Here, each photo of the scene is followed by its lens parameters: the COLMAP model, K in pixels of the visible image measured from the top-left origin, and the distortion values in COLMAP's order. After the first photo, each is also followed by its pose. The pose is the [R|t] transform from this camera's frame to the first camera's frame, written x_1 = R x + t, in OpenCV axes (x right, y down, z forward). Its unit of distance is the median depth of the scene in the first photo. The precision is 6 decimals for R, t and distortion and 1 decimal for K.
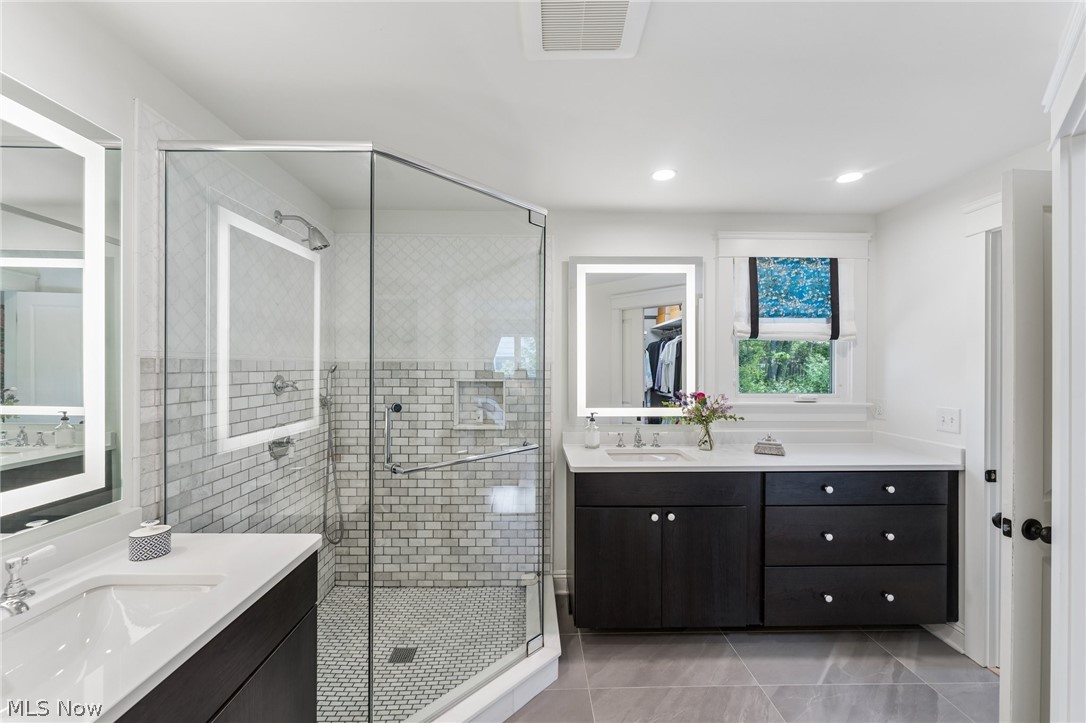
lens RADIAL K [[439.7, 0, 538.1], [0, 439.7, 369.3], [0, 0, 1]] dist [0.000097, -0.000336]
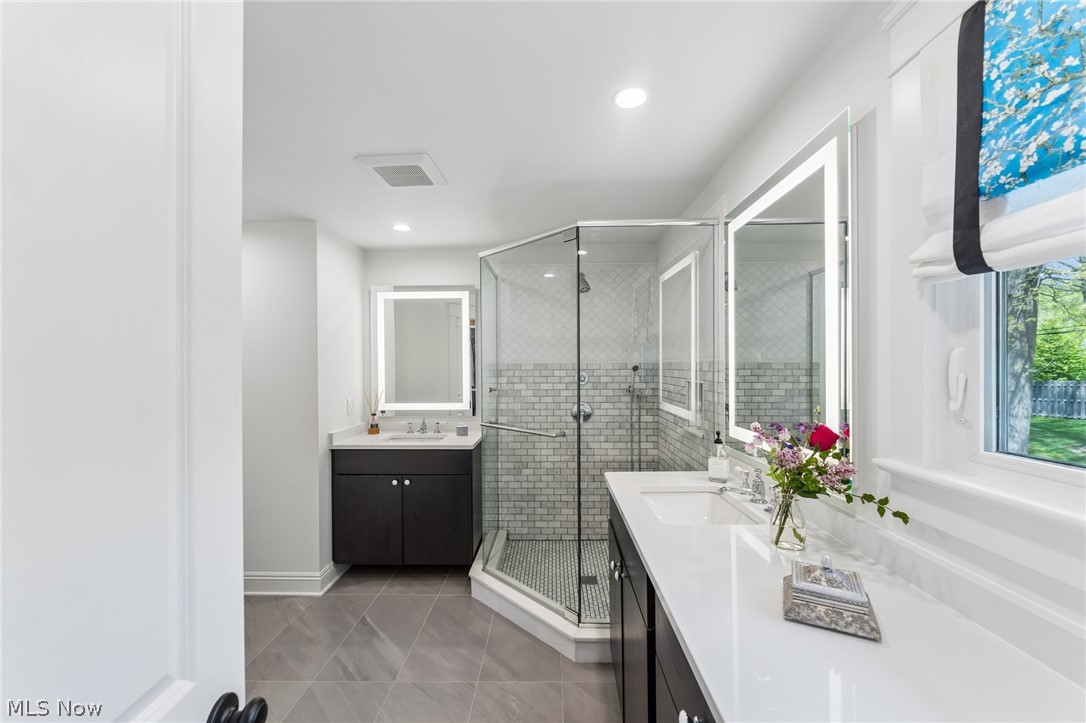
lens RADIAL K [[439.7, 0, 538.1], [0, 439.7, 369.3], [0, 0, 1]] dist [0.000097, -0.000336]
pose [[-0.058373, 0.009217, -0.998252, 0.812226], [0.004005, 0.999951, 0.008998, -0.007716], [0.998287, -0.003473, -0.058407, 0.721886]]
